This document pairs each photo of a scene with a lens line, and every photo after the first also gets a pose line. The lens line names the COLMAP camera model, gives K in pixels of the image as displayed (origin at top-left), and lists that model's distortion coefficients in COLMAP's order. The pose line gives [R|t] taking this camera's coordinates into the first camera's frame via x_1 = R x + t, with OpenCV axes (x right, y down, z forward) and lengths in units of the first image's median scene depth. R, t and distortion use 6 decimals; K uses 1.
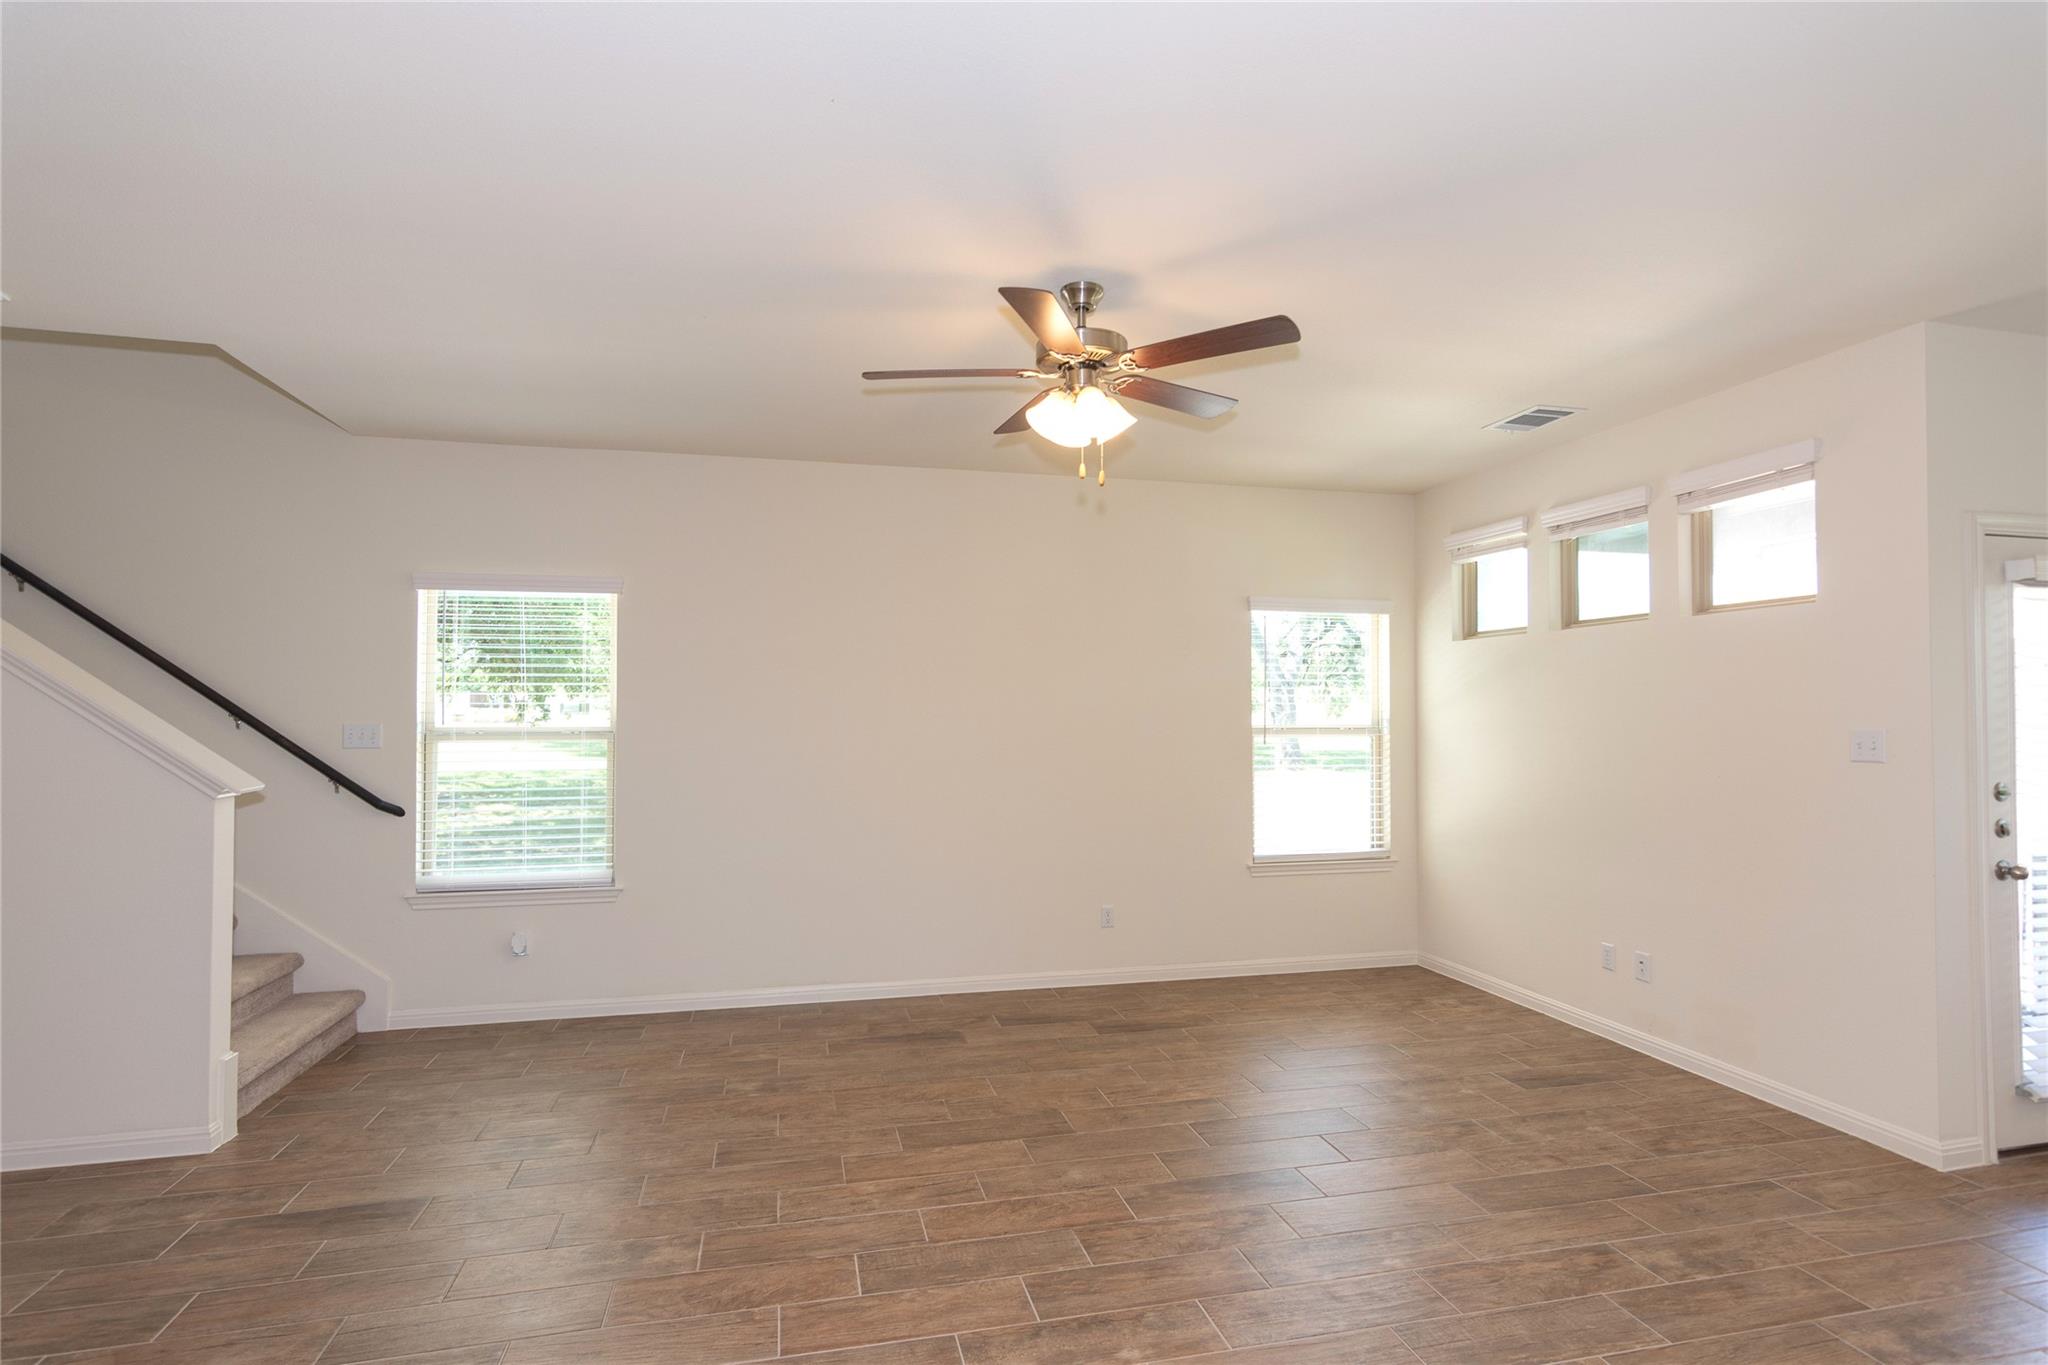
lens RADIAL K [[993.2, 0, 1022.5], [0, 993.2, 699.1], [0, 0, 1]] dist [-0.005149, 0.002944]
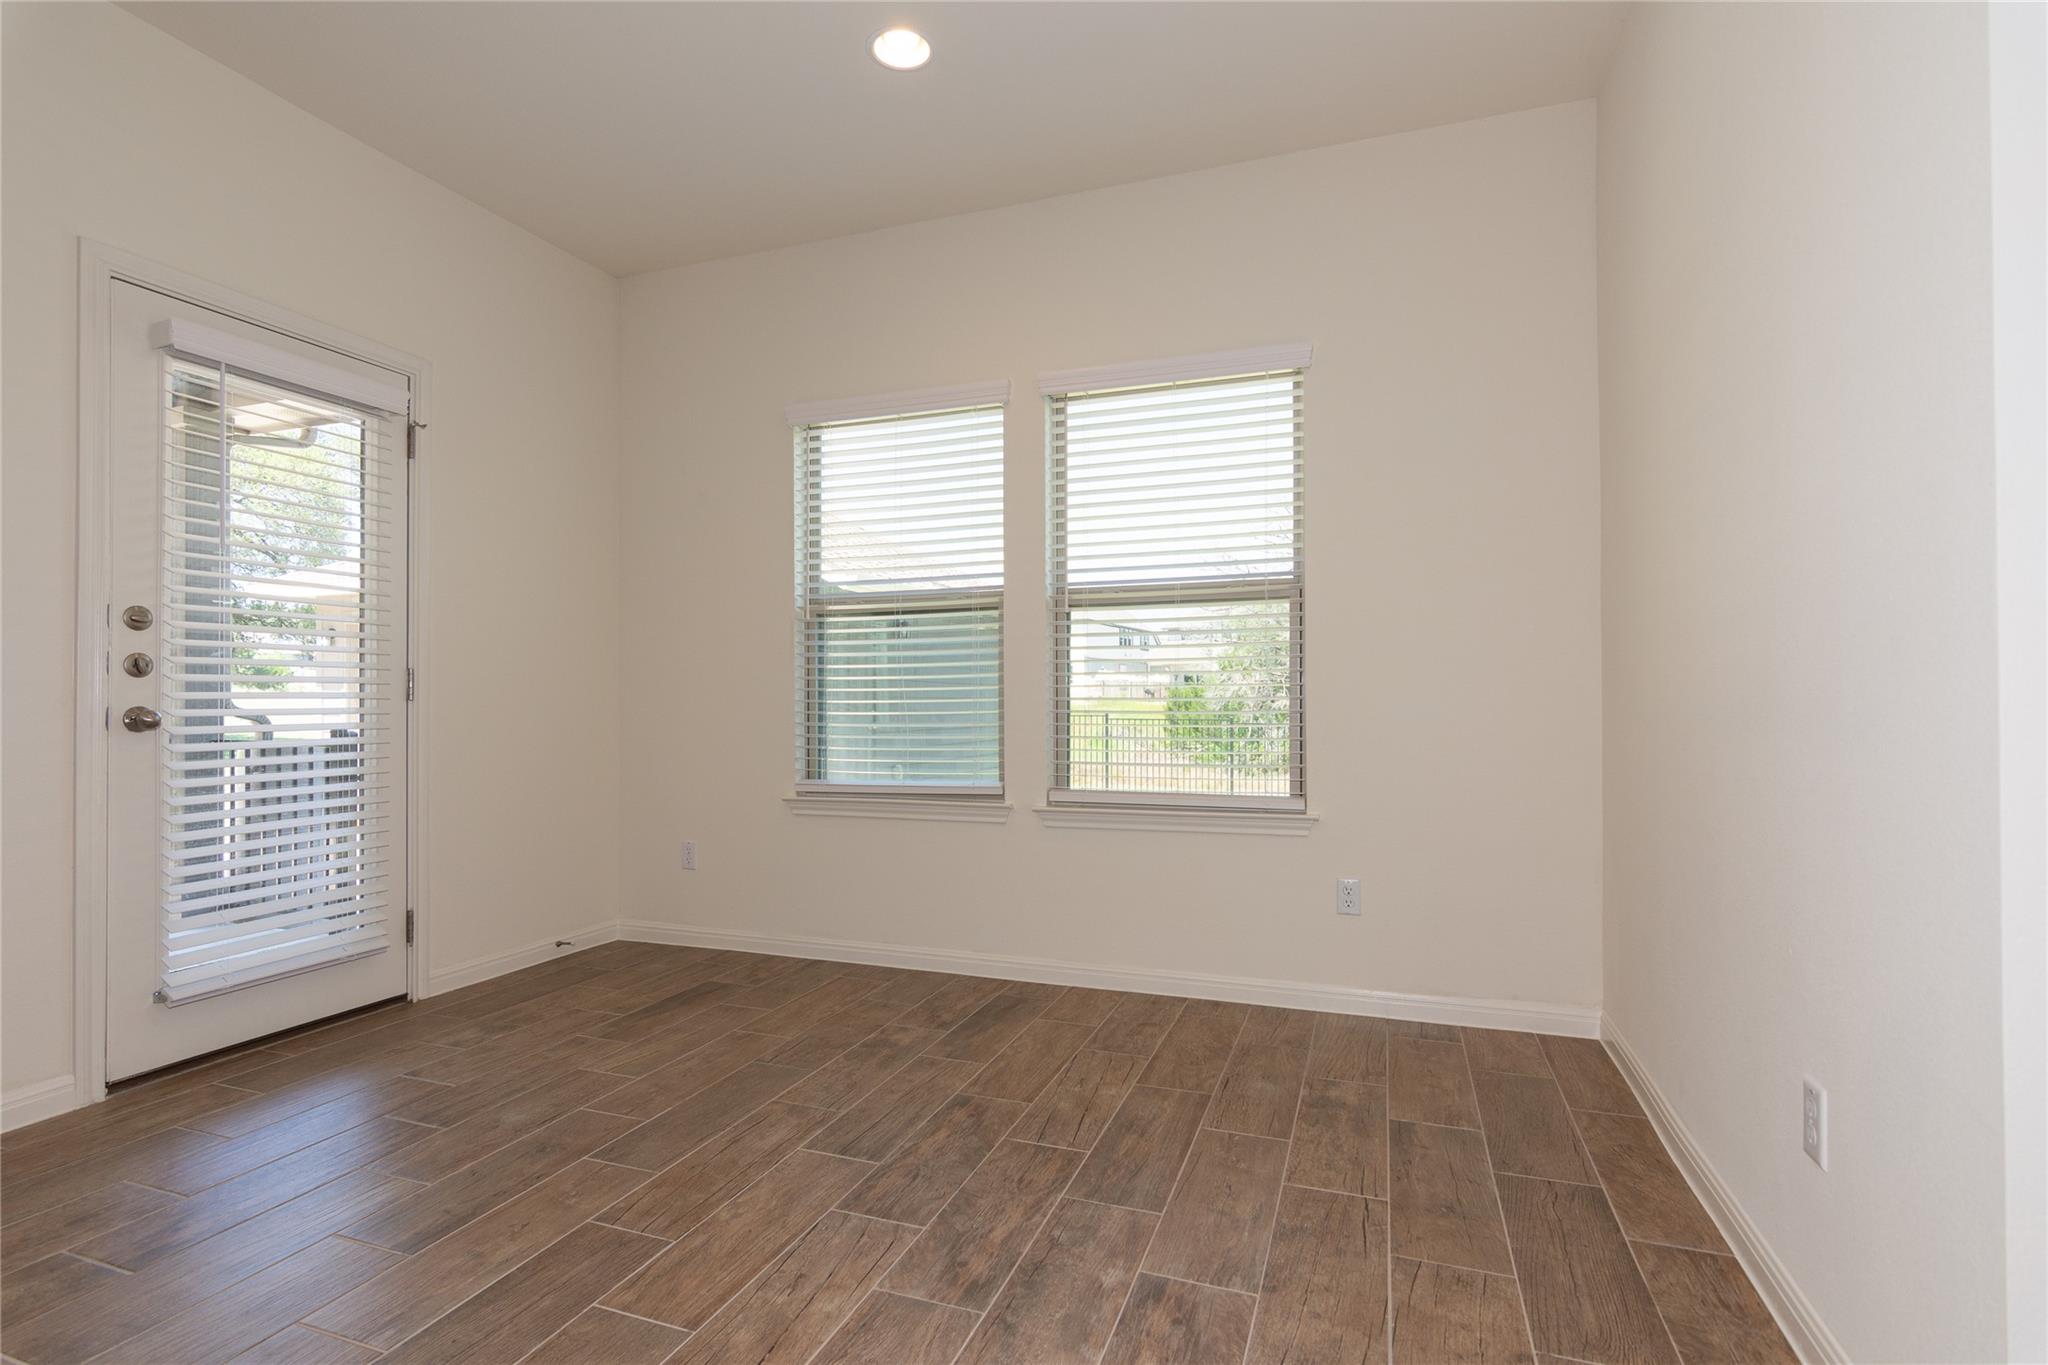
lens RADIAL K [[993.2, 0, 1005.2], [0, 993.2, 691.9], [0, 0, 1]] dist [-0.005149, 0.002944]
pose [[0.565535, 0.006065, 0.824702, 0.685521], [-0.010849, 0.999941, 0.000085, 0.135163], [-0.824653, -0.008995, 0.565568, 0.004393]]
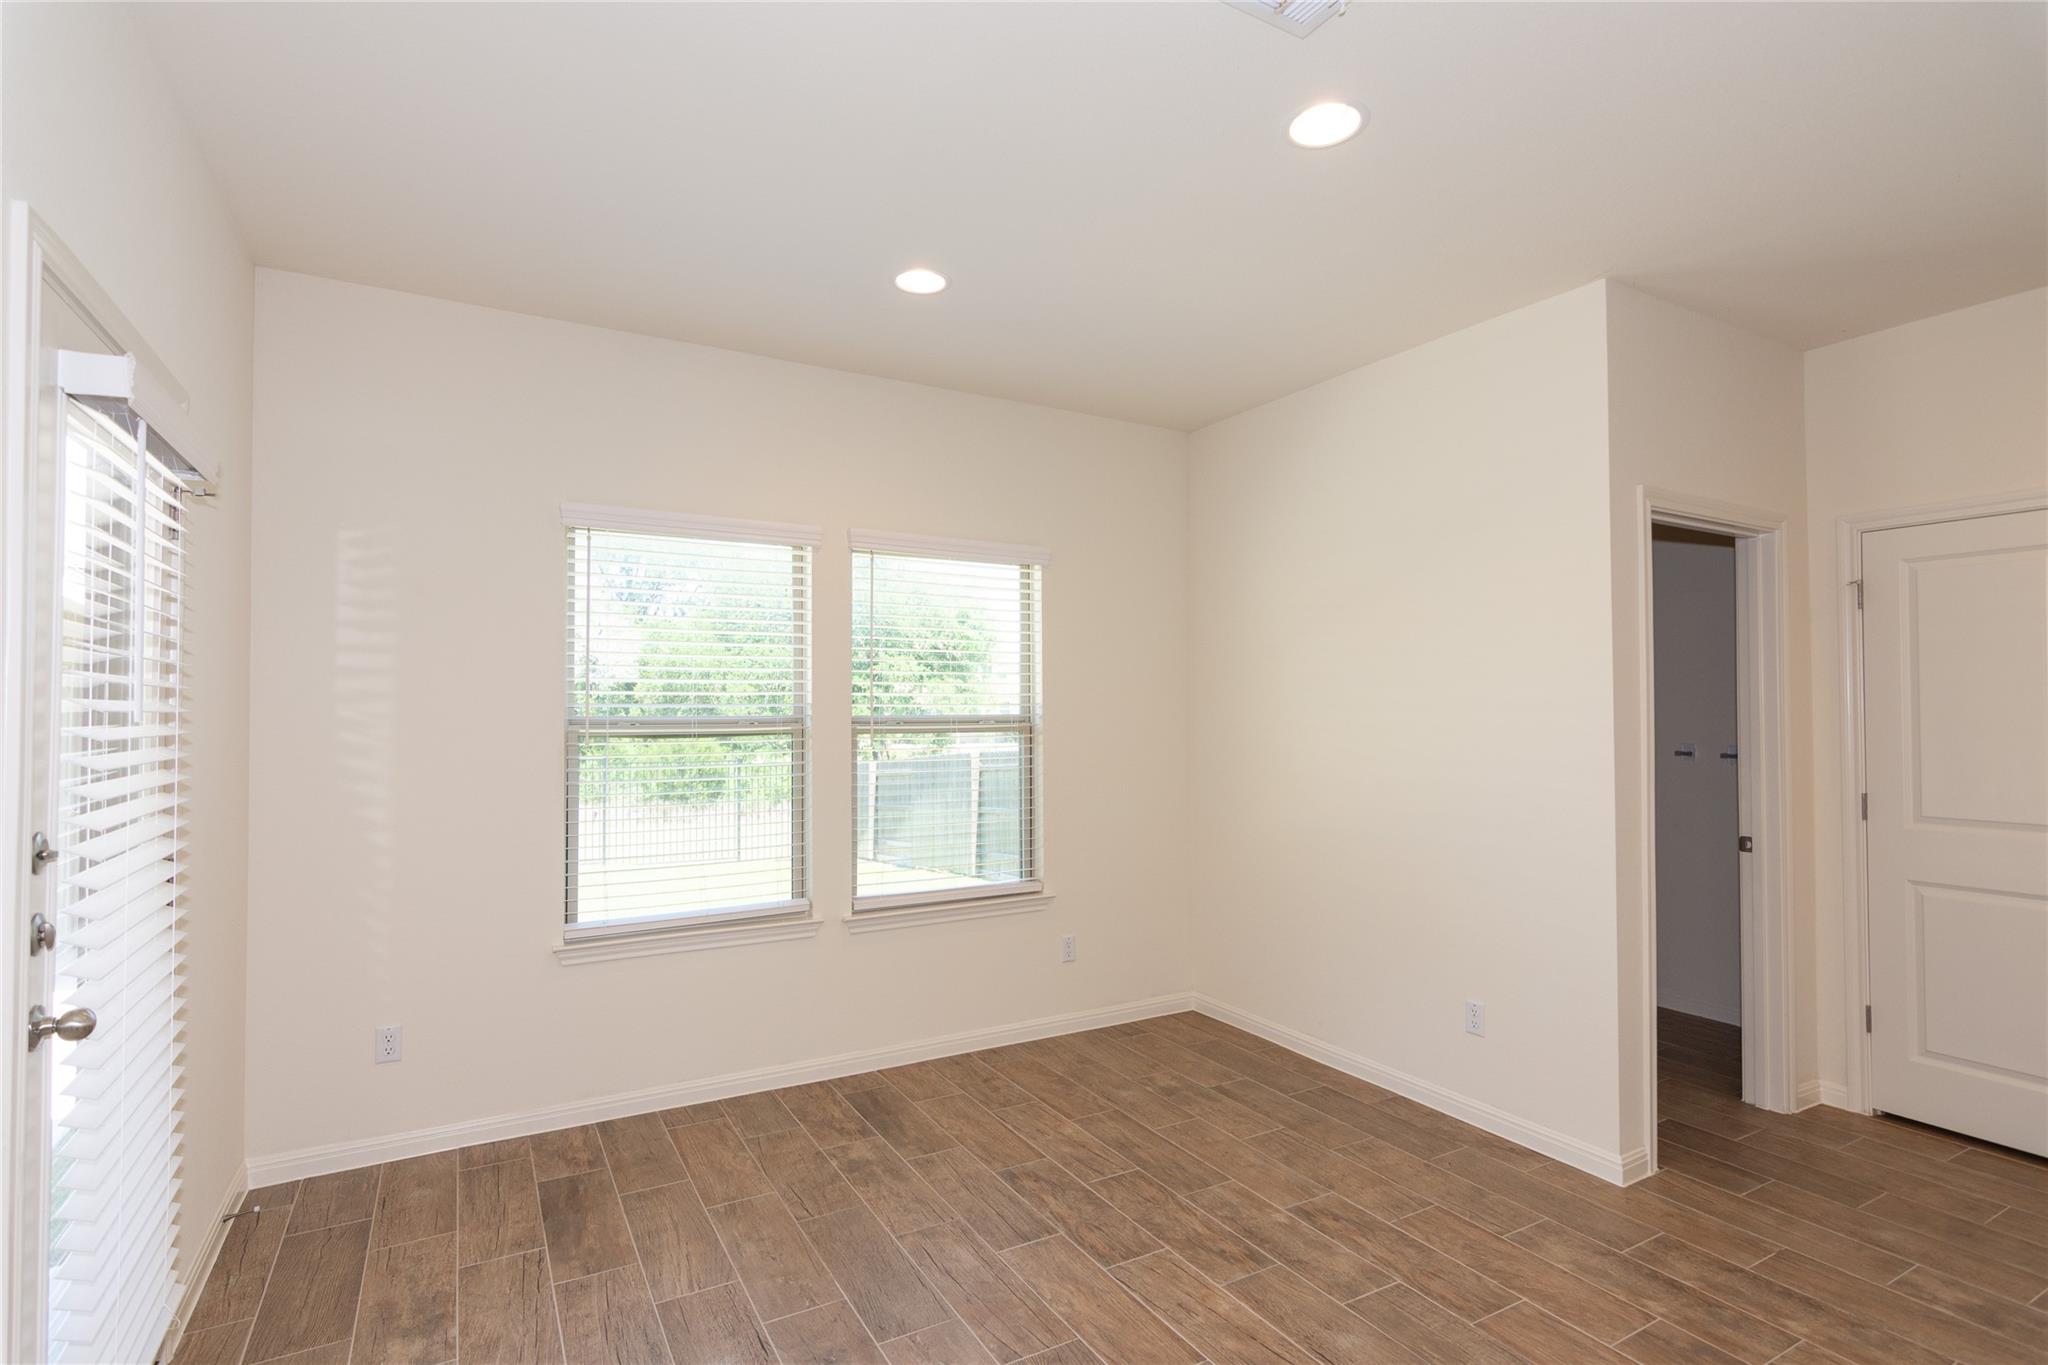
lens RADIAL K [[993.2, 0, 1021.1], [0, 993.2, 689.8], [0, 0, 1]] dist [-0.005149, 0.002944]
pose [[-0.269690, 0.020258, 0.962734, 0.409904], [-0.013774, 0.999595, -0.024892, 0.024862], [-0.962849, -0.019974, -0.269302, 0.631003]]
